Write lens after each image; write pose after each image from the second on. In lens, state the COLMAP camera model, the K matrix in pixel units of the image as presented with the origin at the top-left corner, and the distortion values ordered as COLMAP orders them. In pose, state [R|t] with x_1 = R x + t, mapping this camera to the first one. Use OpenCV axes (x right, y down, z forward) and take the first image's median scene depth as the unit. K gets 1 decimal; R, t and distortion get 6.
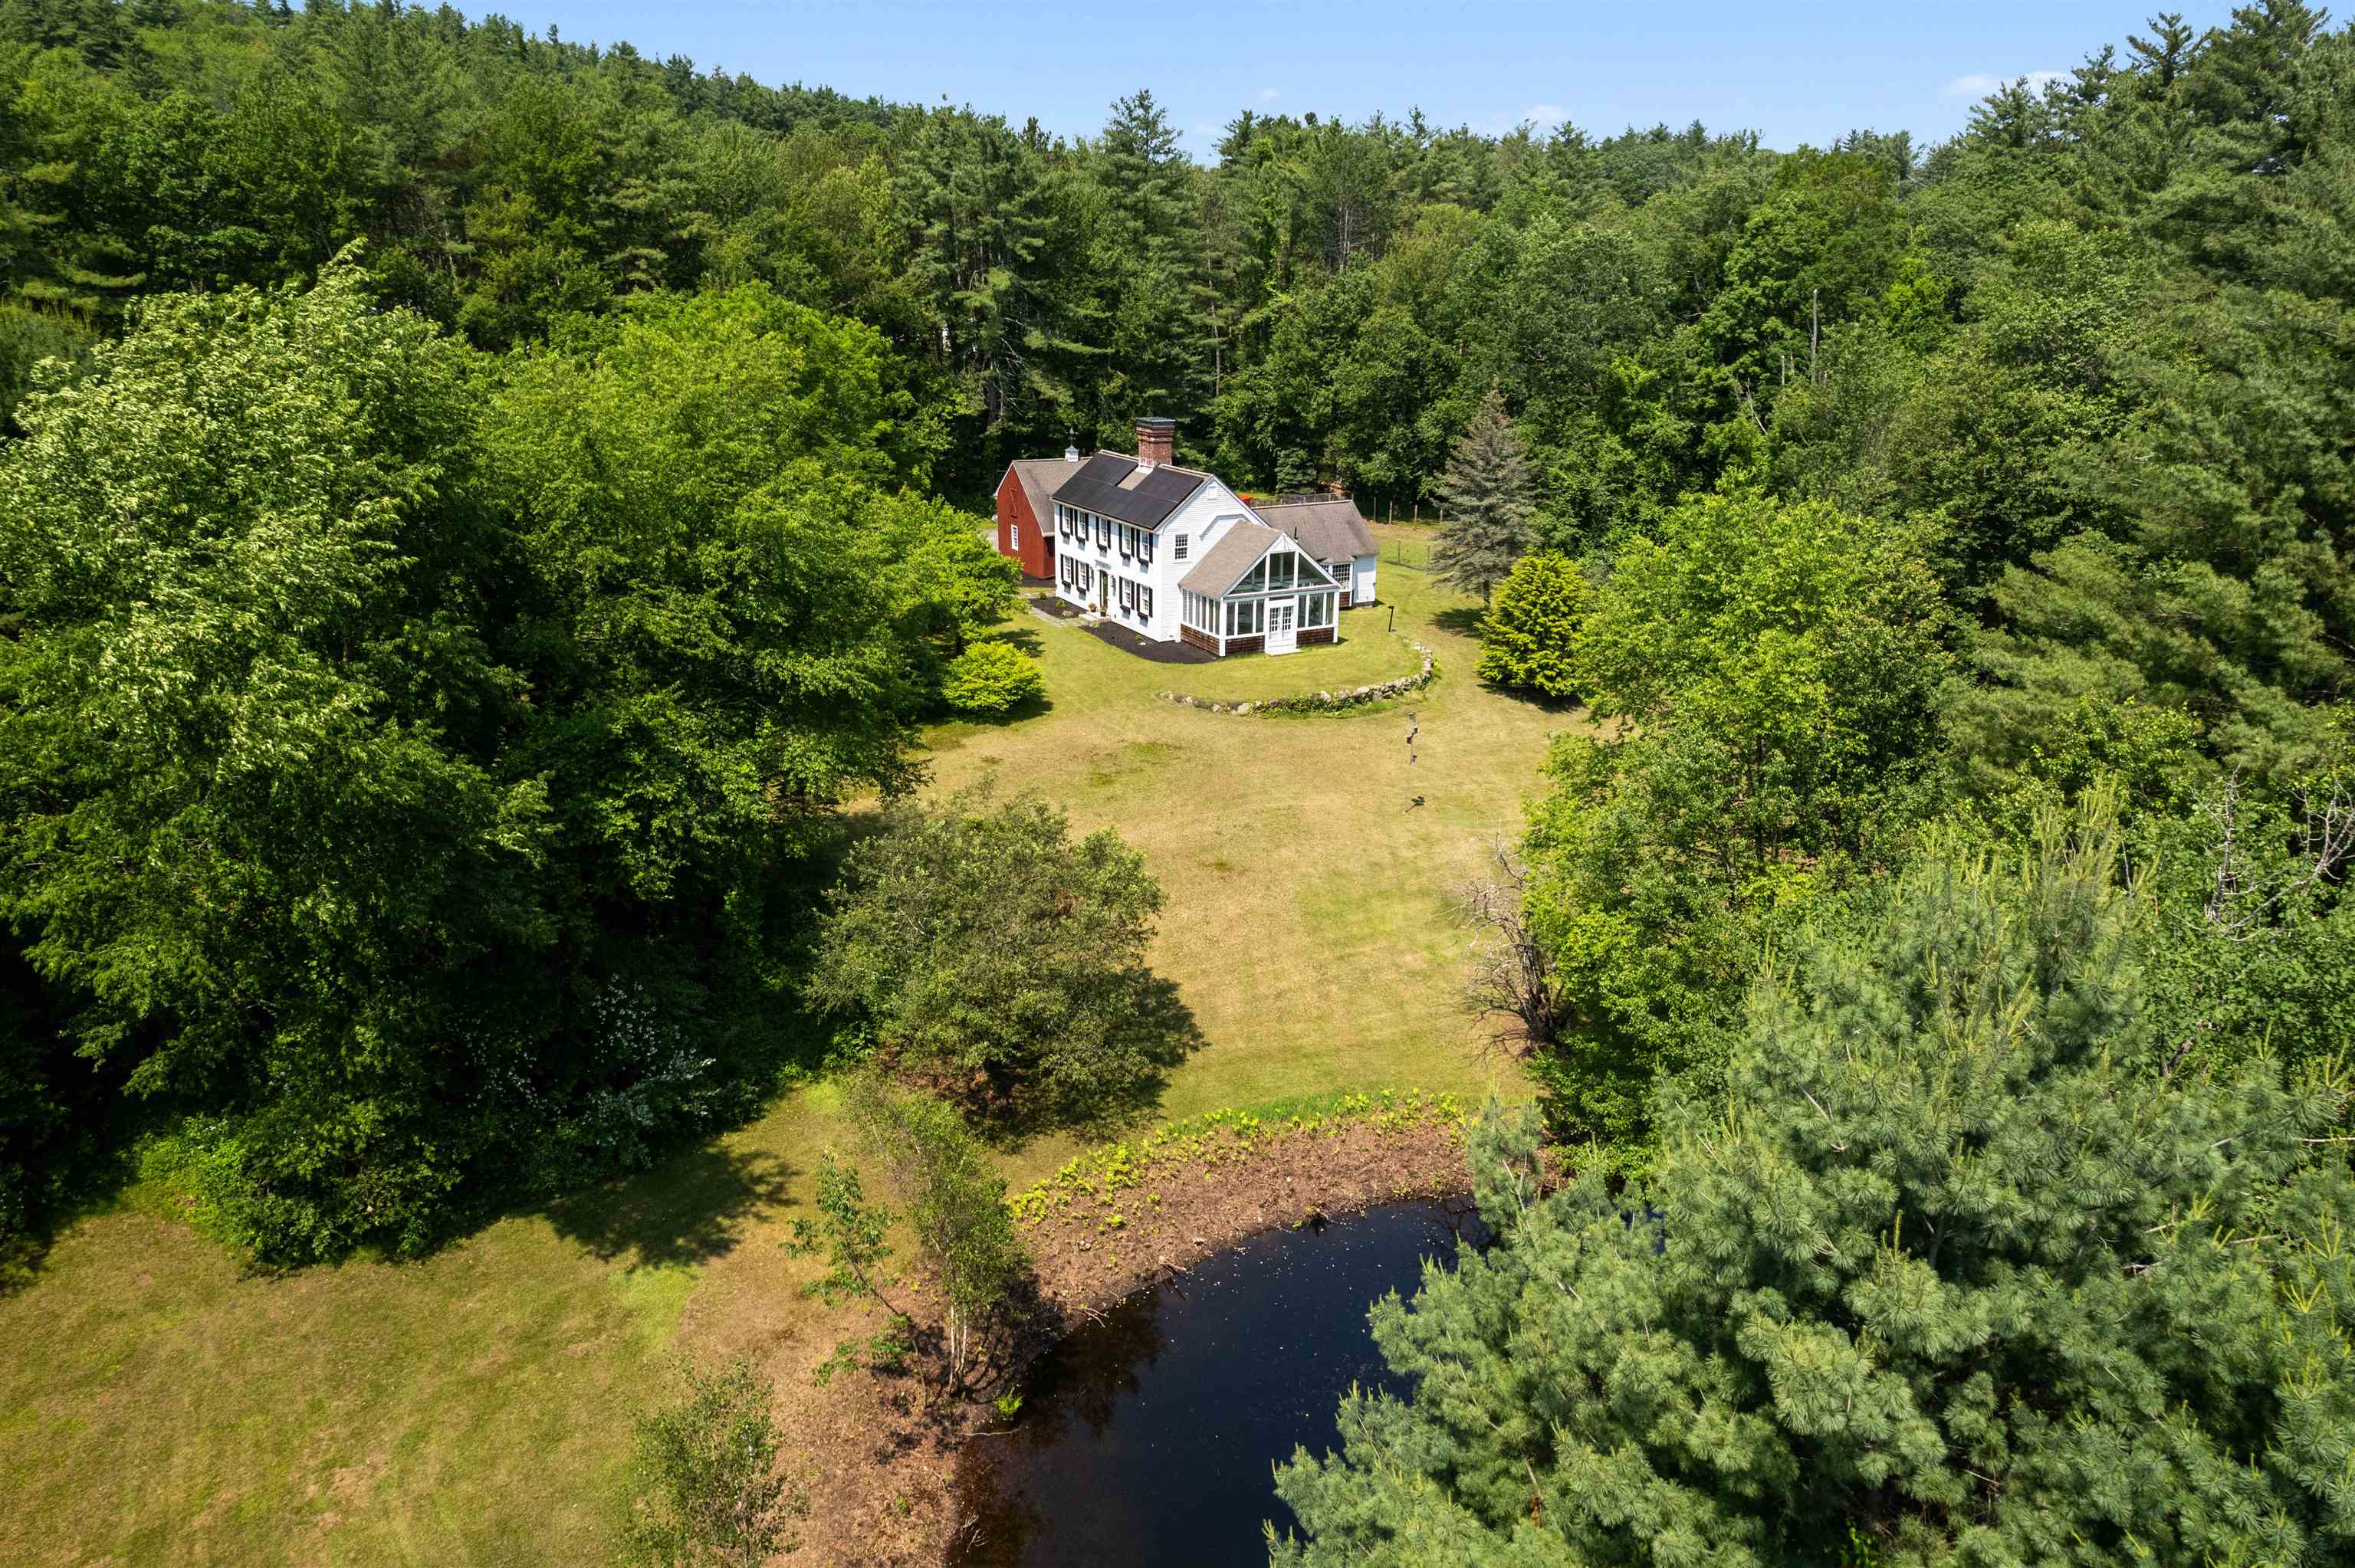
lens RADIAL K [[1493.5, 0, 1177.5], [0, 1493.5, 784.0], [0, 0, 1]] dist [-0.065377, 0.069948]
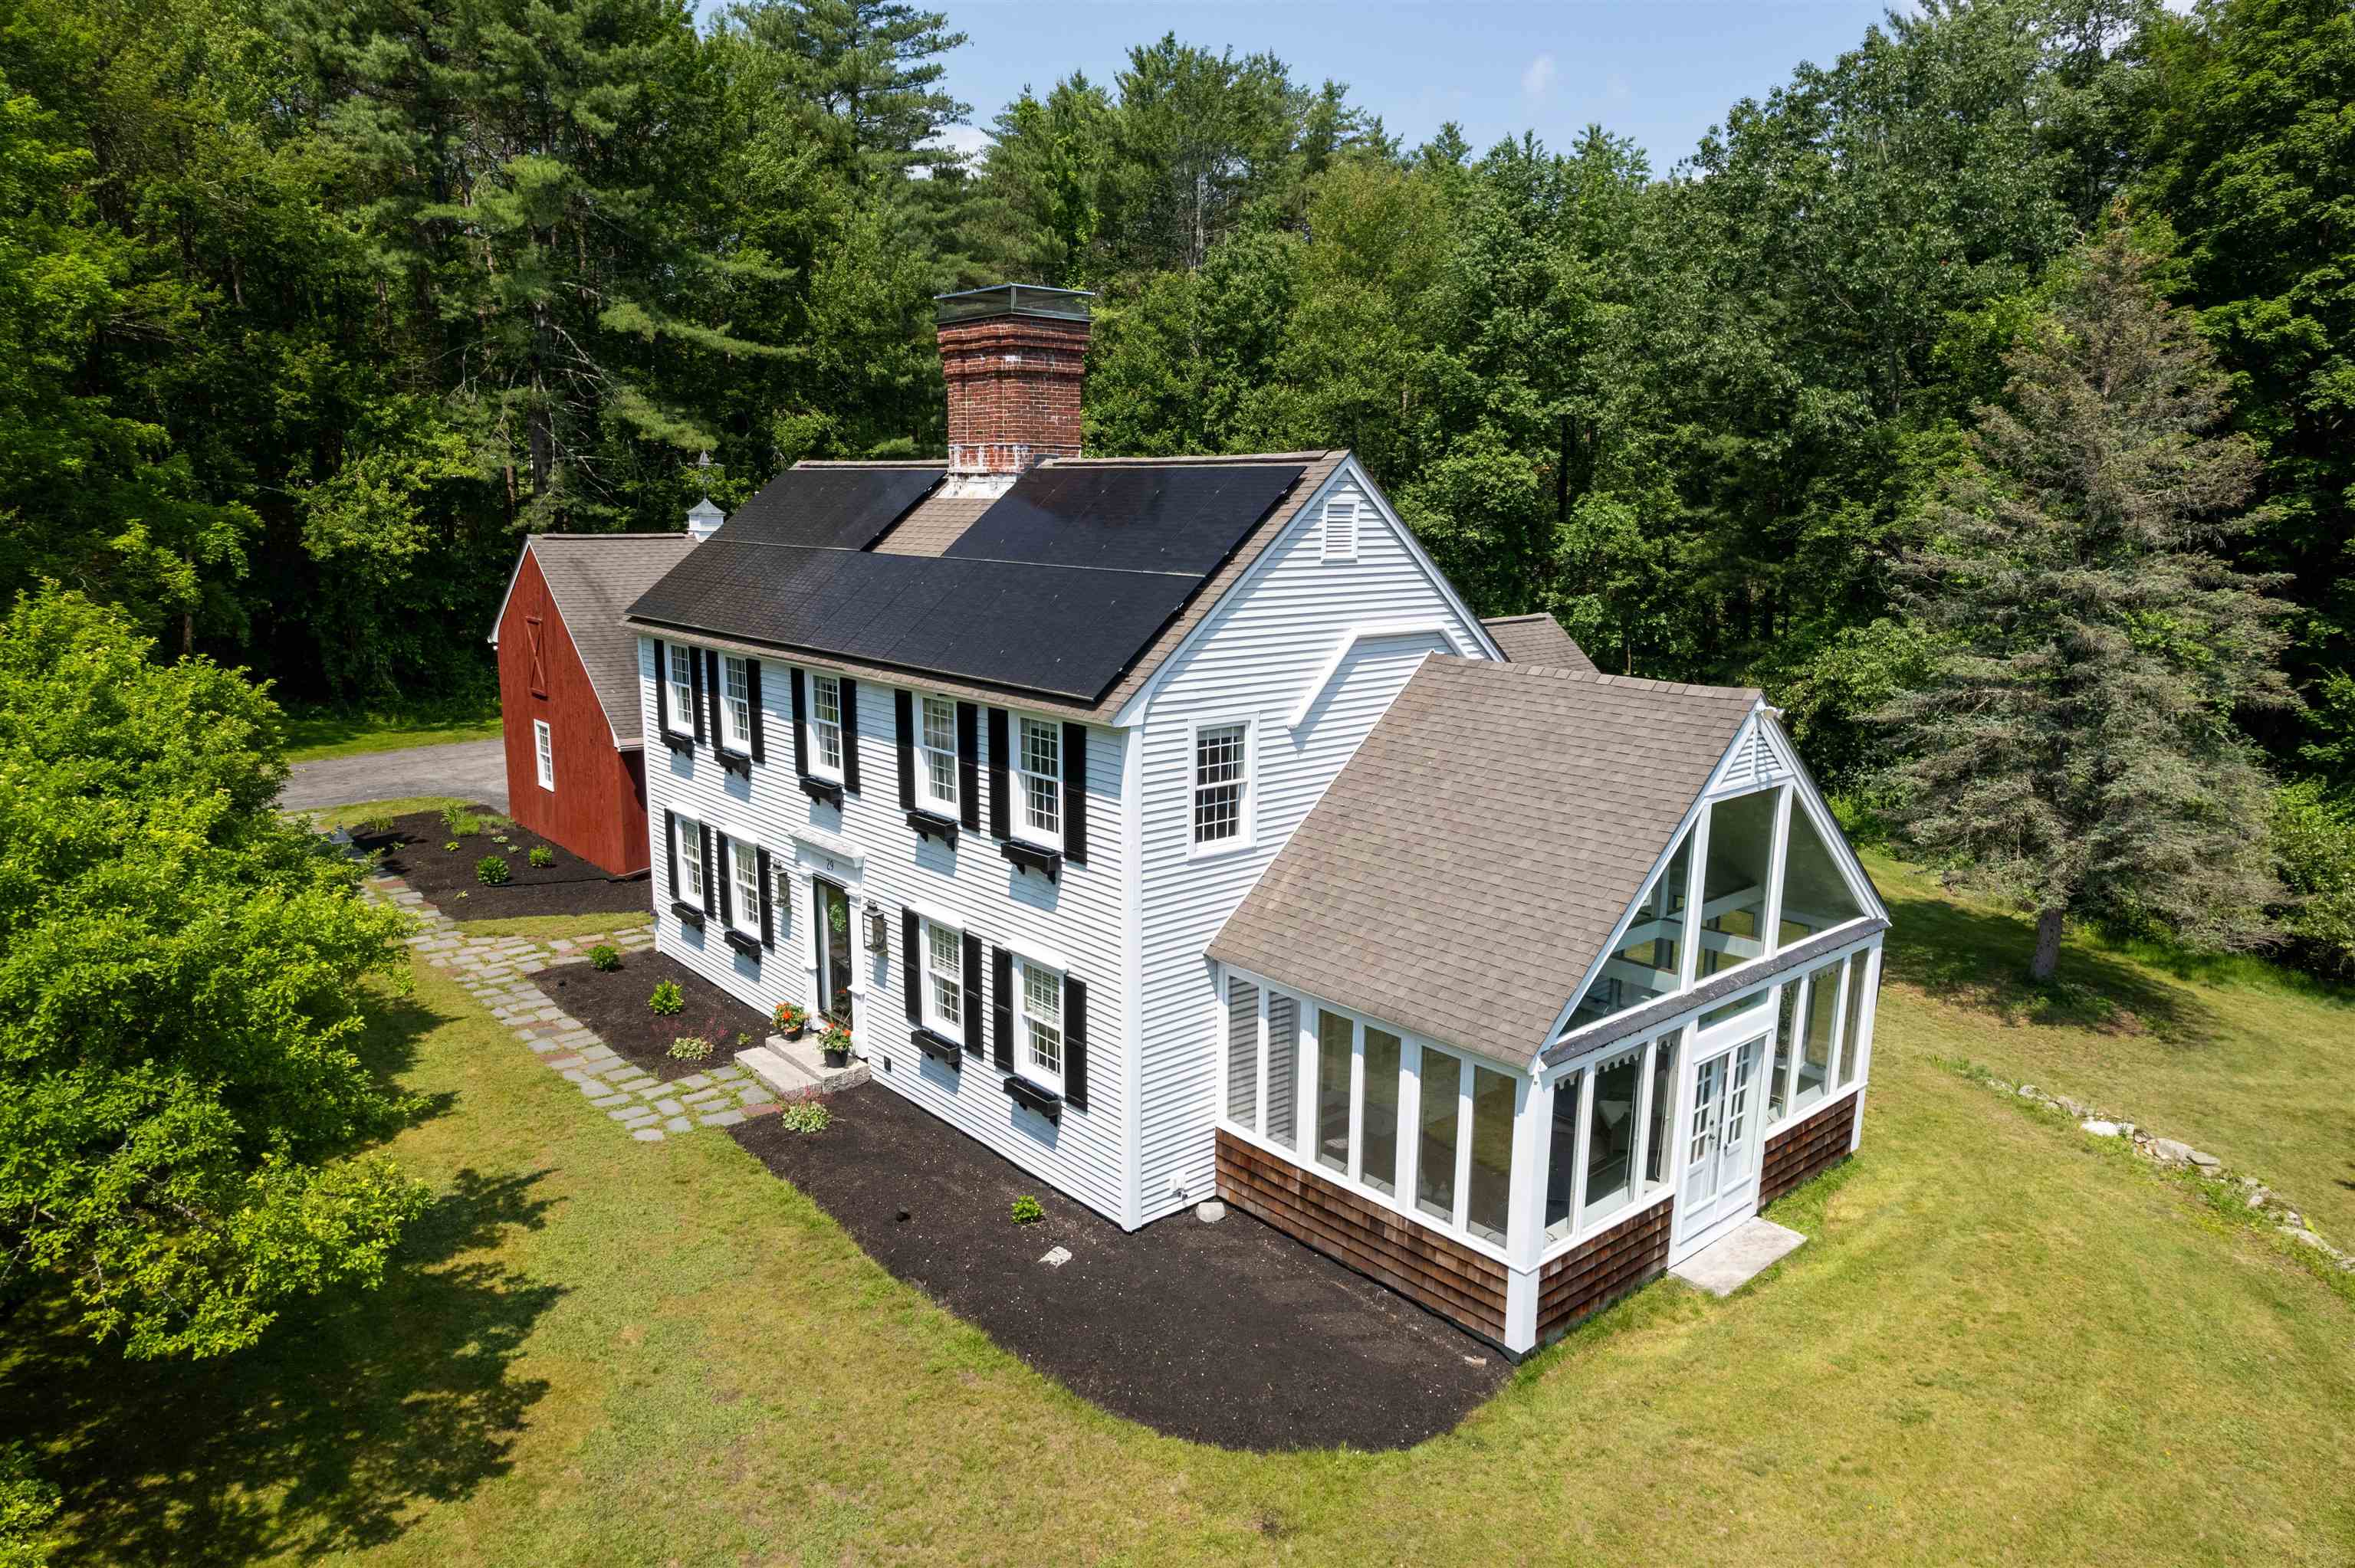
lens RADIAL K [[1493.5, 0, 1177.5], [0, 1493.5, 784.0], [0, 0, 1]] dist [-0.065377, 0.069948]
pose [[0.975941, -0.040028, 0.214327, -0.045621], [0.067499, 0.990180, -0.122426, -0.124437], [-0.207322, 0.133948, 0.969059, 0.741998]]
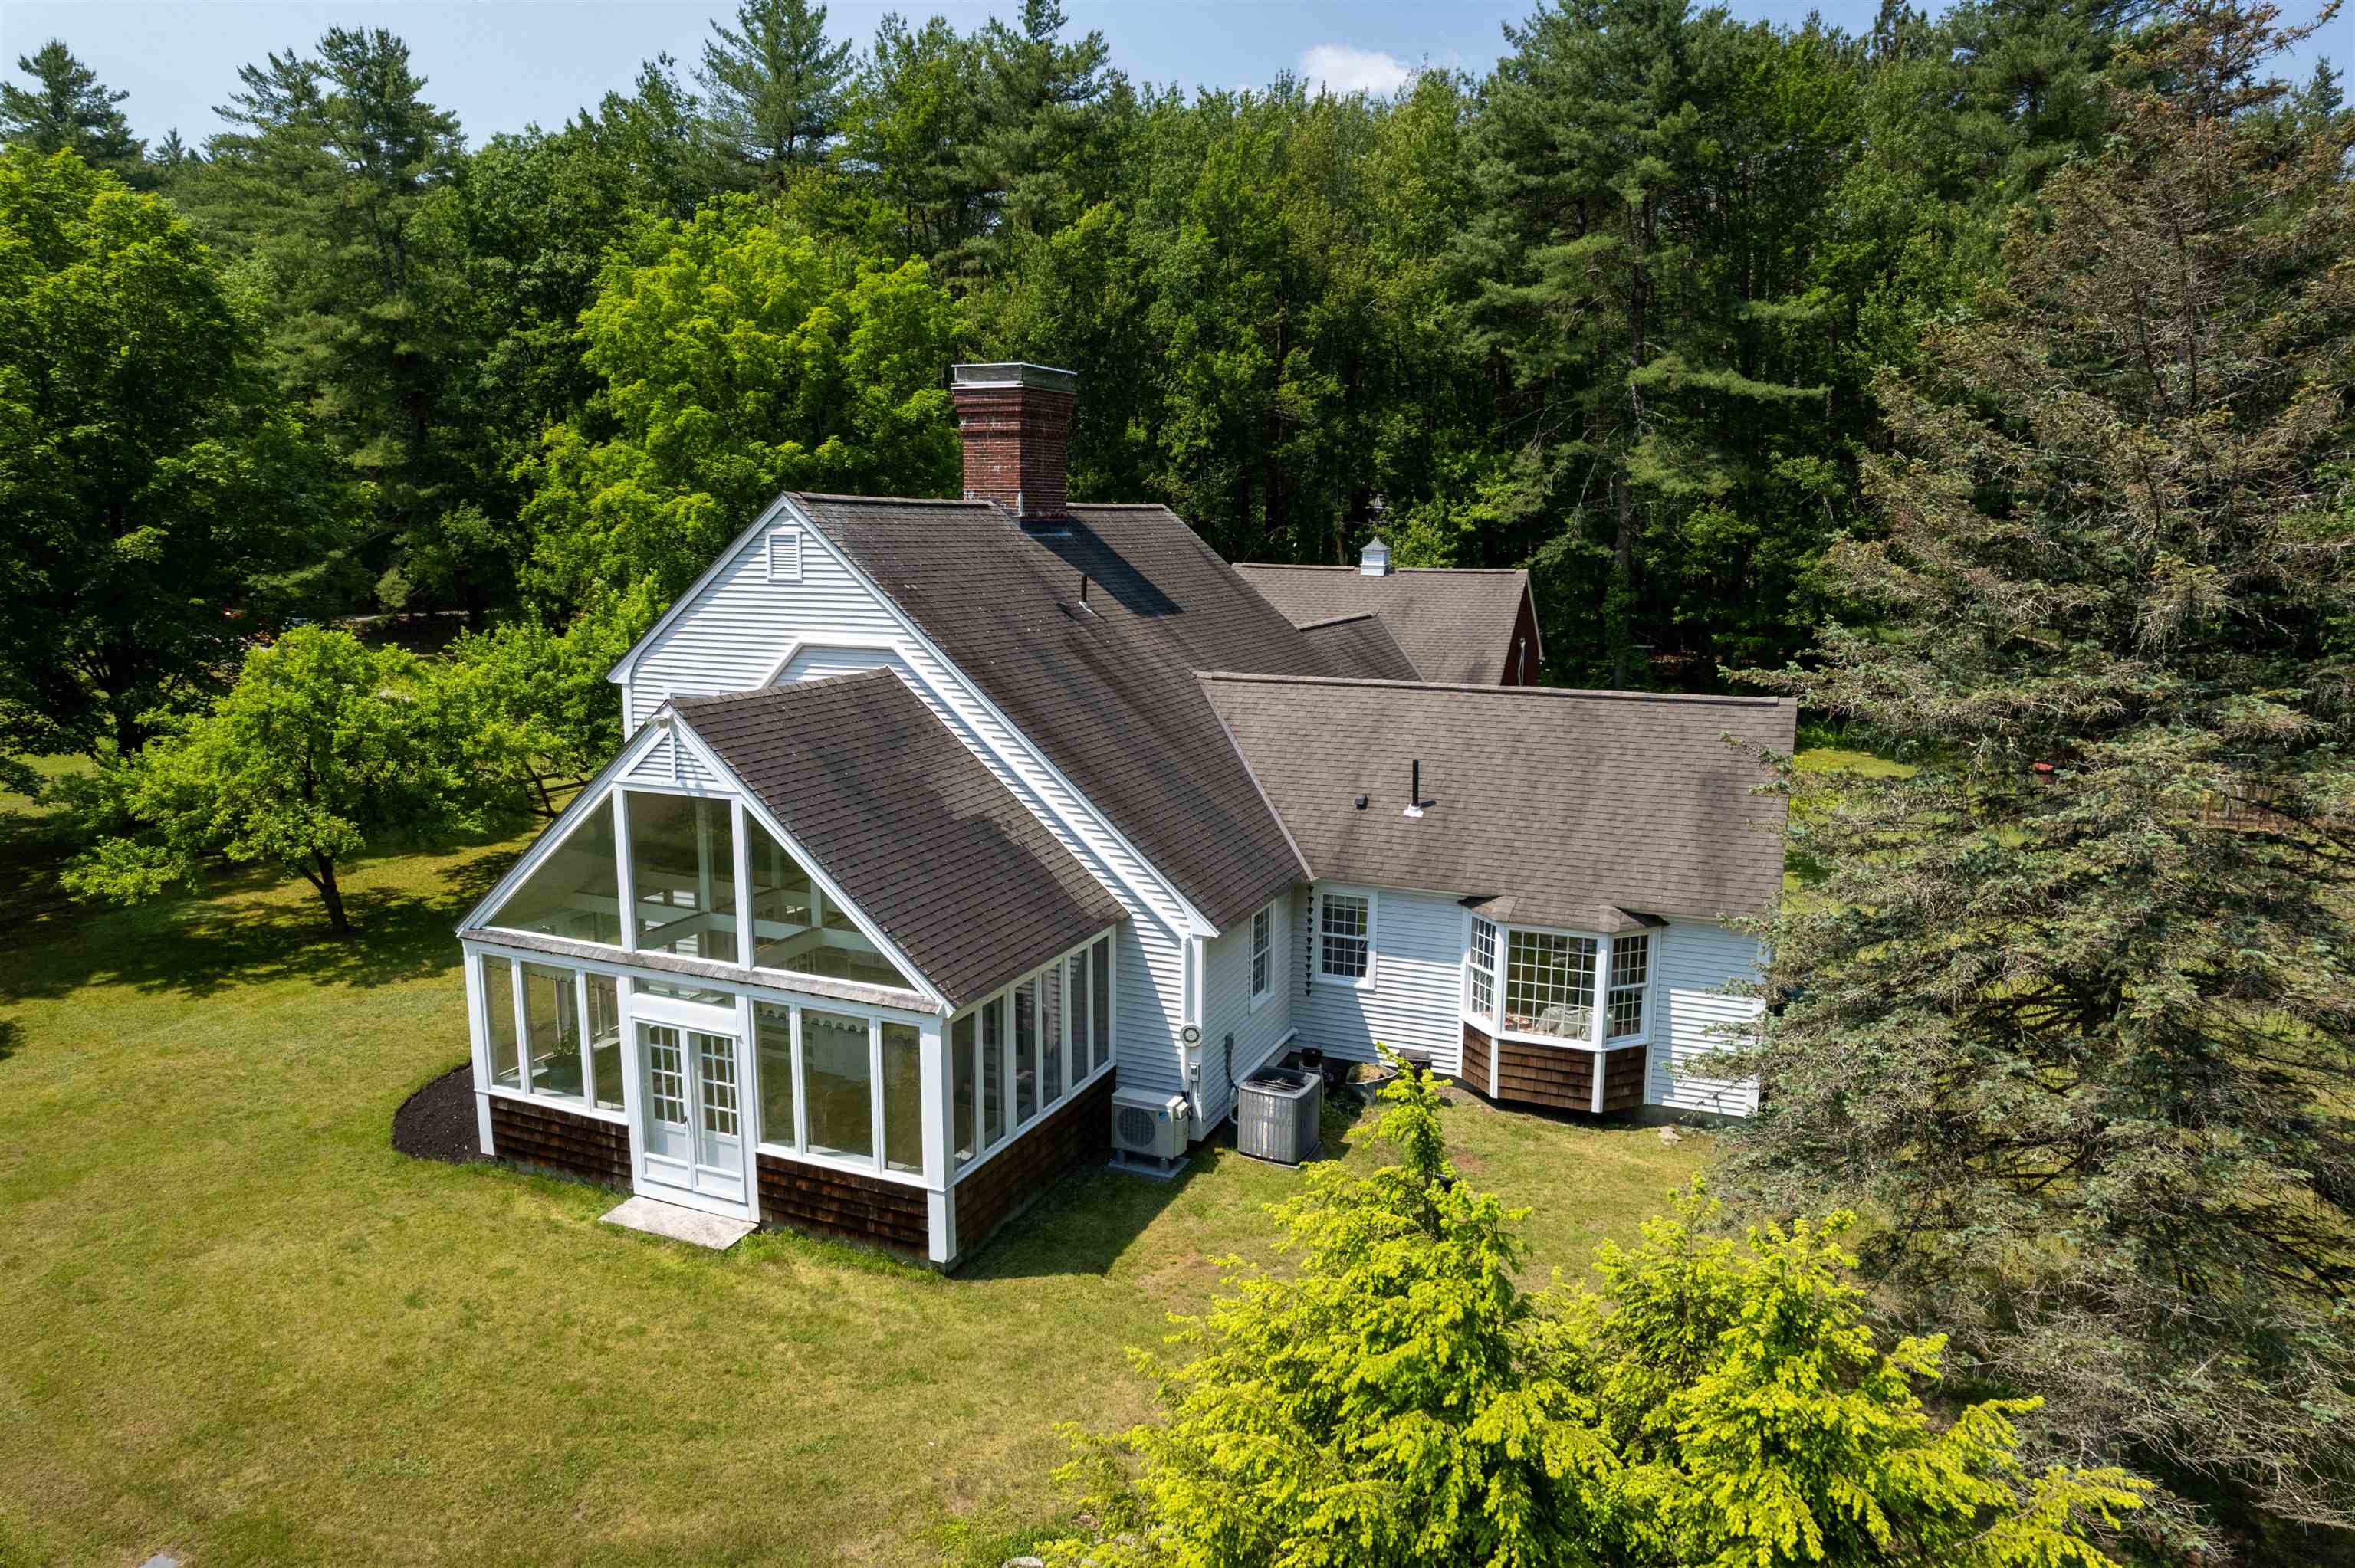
lens RADIAL K [[1493.5, 0, 1177.5], [0, 1493.5, 784.0], [0, 0, 1]] dist [-0.065377, 0.069948]
pose [[0.626589, 0.133305, -0.767865, 0.261964], [-0.255528, 0.965939, -0.040823, -0.151660], [0.736269, 0.221790, 0.639310, 0.826829]]
